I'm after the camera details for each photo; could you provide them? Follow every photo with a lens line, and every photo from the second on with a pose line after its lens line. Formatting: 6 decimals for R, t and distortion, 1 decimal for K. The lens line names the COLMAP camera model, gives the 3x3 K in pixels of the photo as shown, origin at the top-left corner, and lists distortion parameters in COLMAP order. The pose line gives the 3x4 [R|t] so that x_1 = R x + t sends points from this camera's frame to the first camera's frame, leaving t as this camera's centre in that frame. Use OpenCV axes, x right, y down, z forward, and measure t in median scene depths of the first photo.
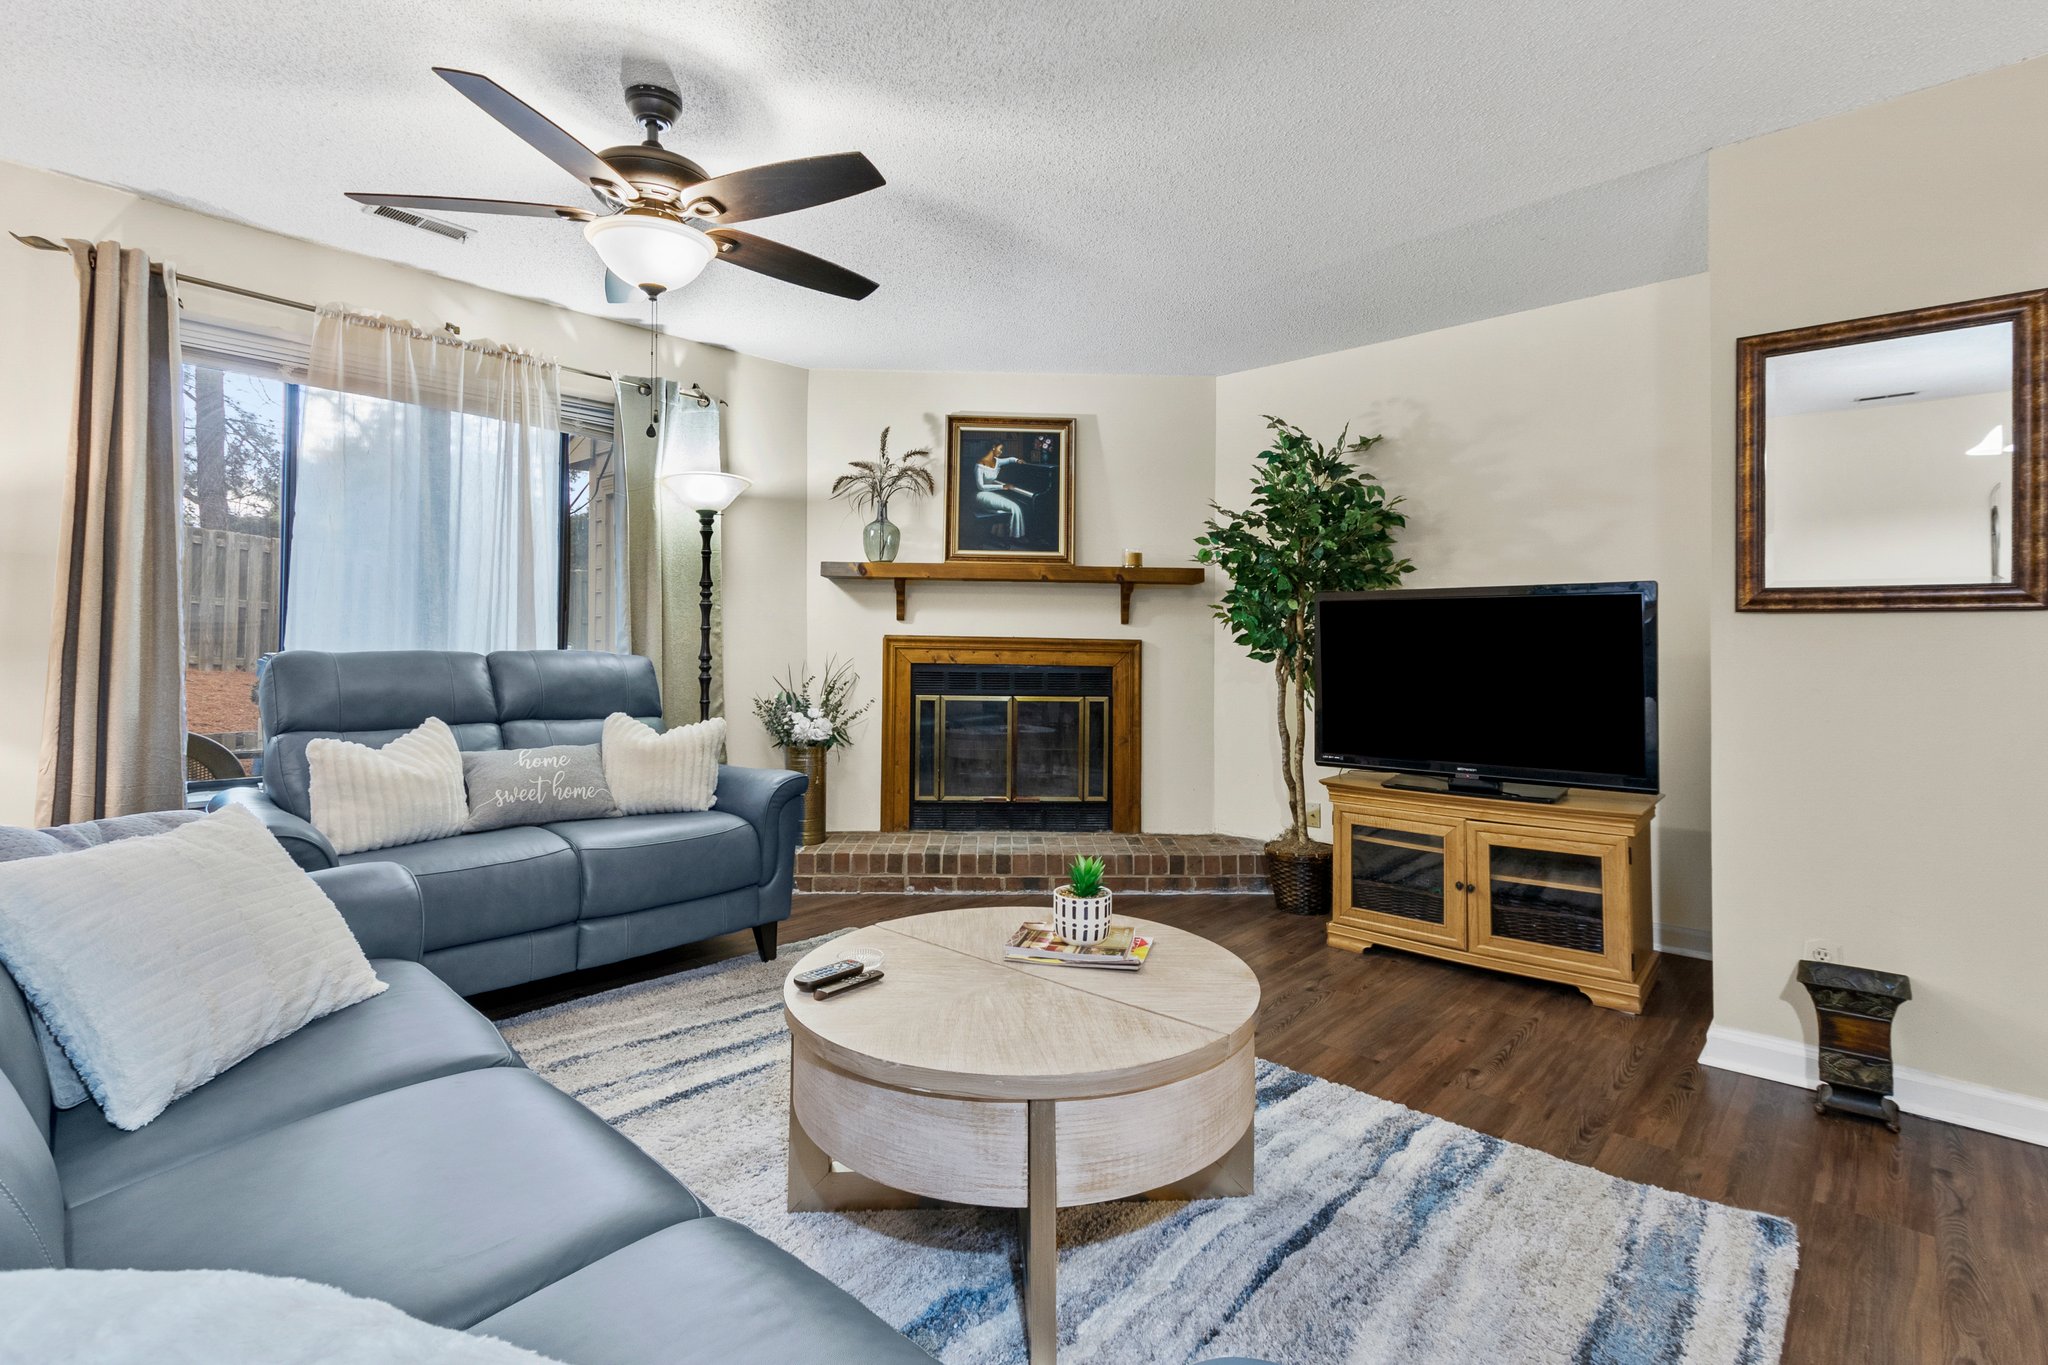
lens RADIAL K [[956.5, 0, 1013.0], [0, 956.5, 638.9], [0, 0, 1]] dist [0.002957, -0.001155]
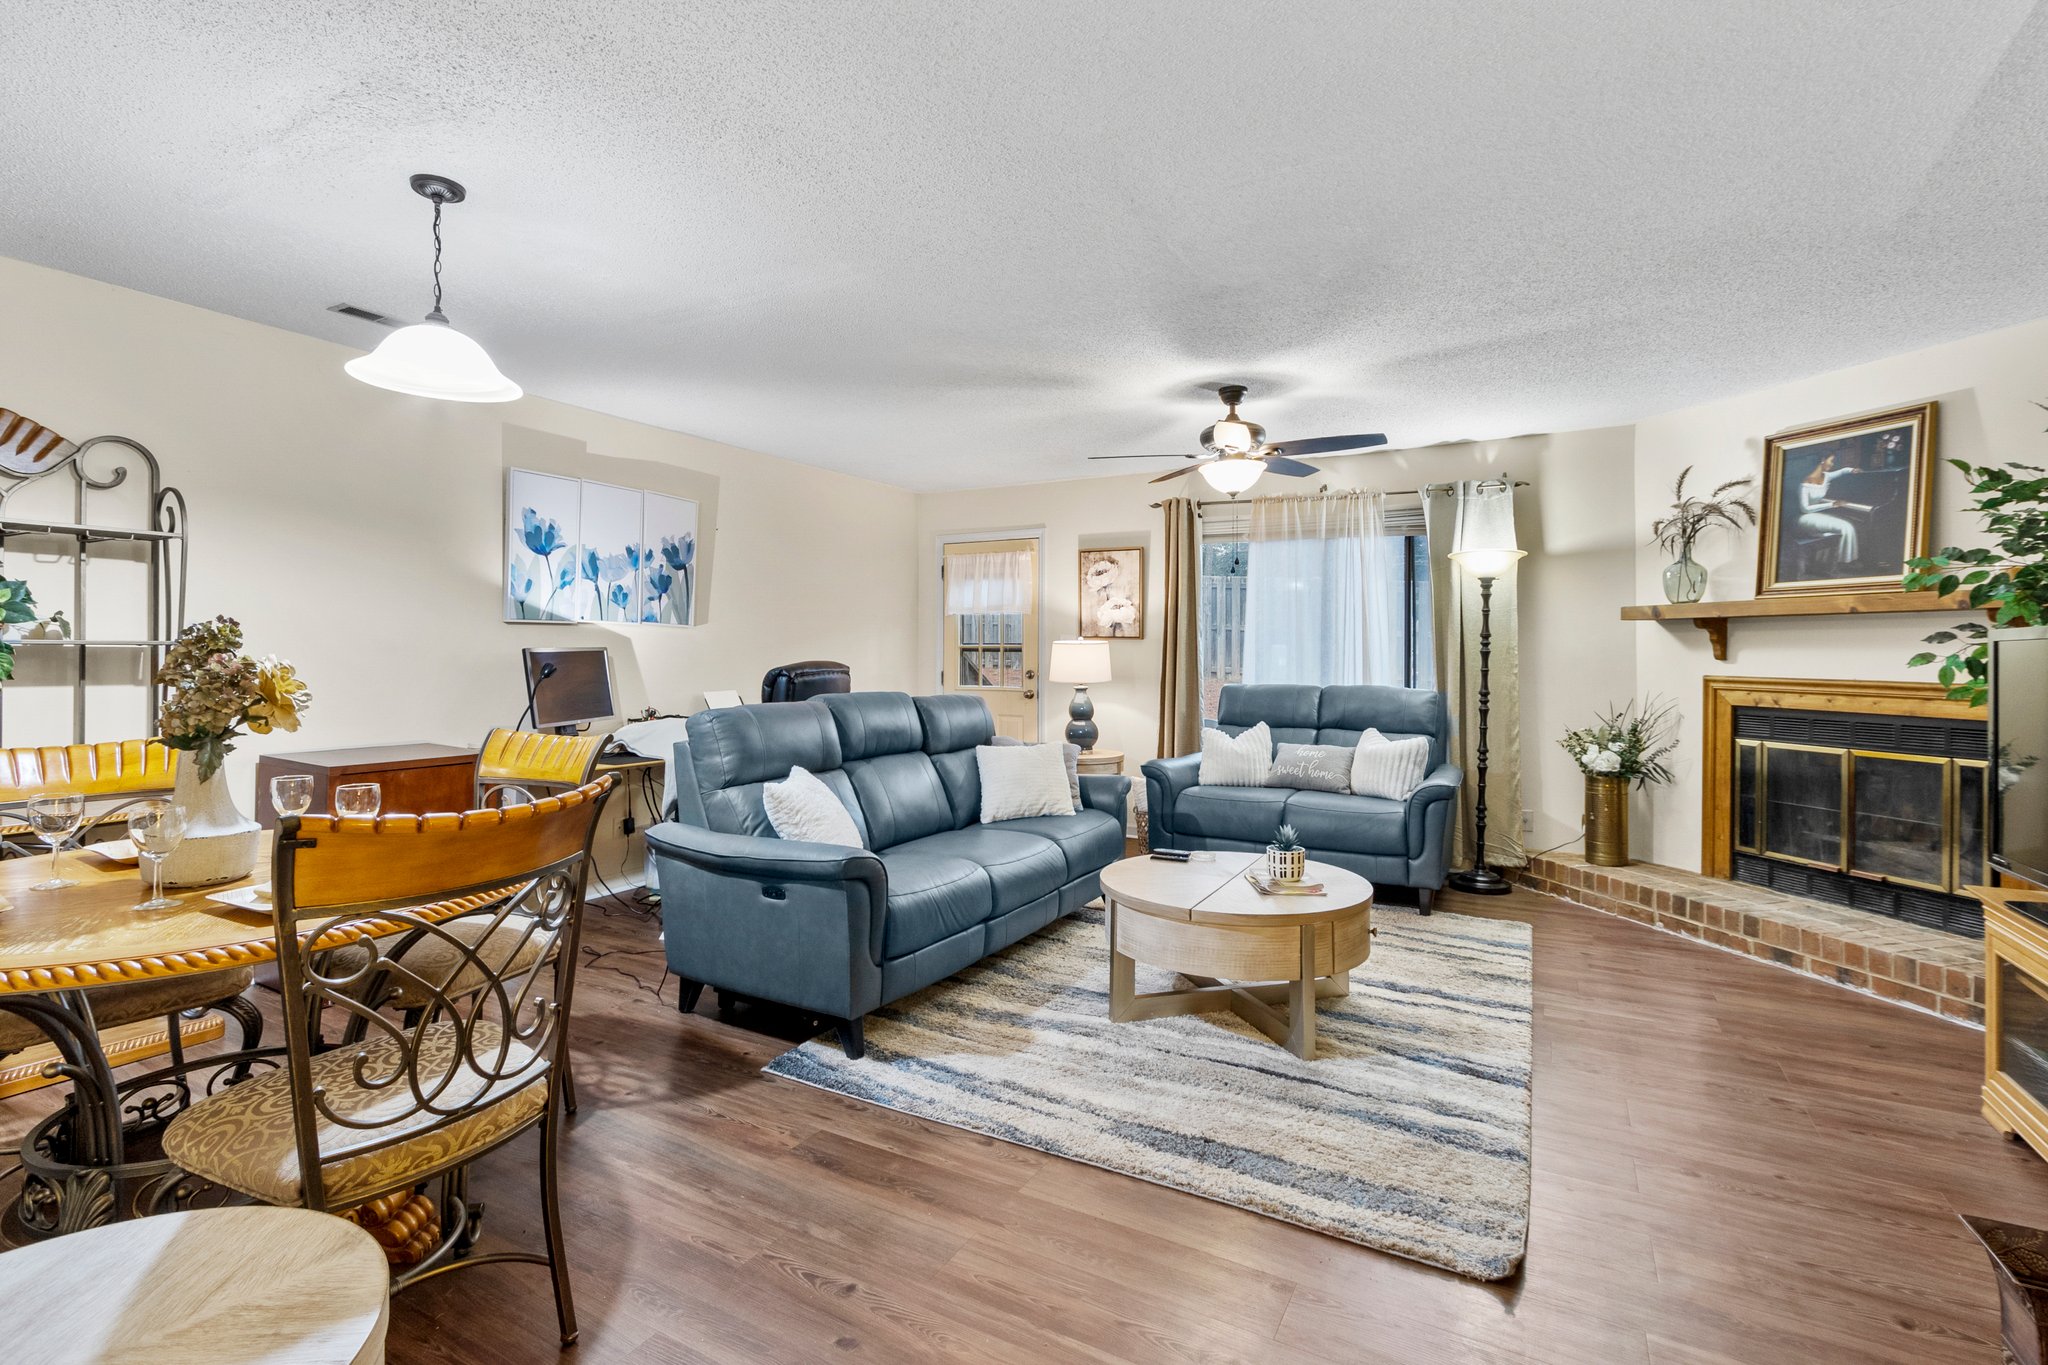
lens RADIAL K [[967.0, 0, 1016.1], [0, 967.0, 665.2], [0, 0, 1]] dist [0.001665, -0.000066]
pose [[0.212225, 0.002448, -0.977218, 0.691661], [0.004895, 0.999982, 0.003568, -0.021725], [0.977209, -0.005541, 0.212209, 0.098624]]
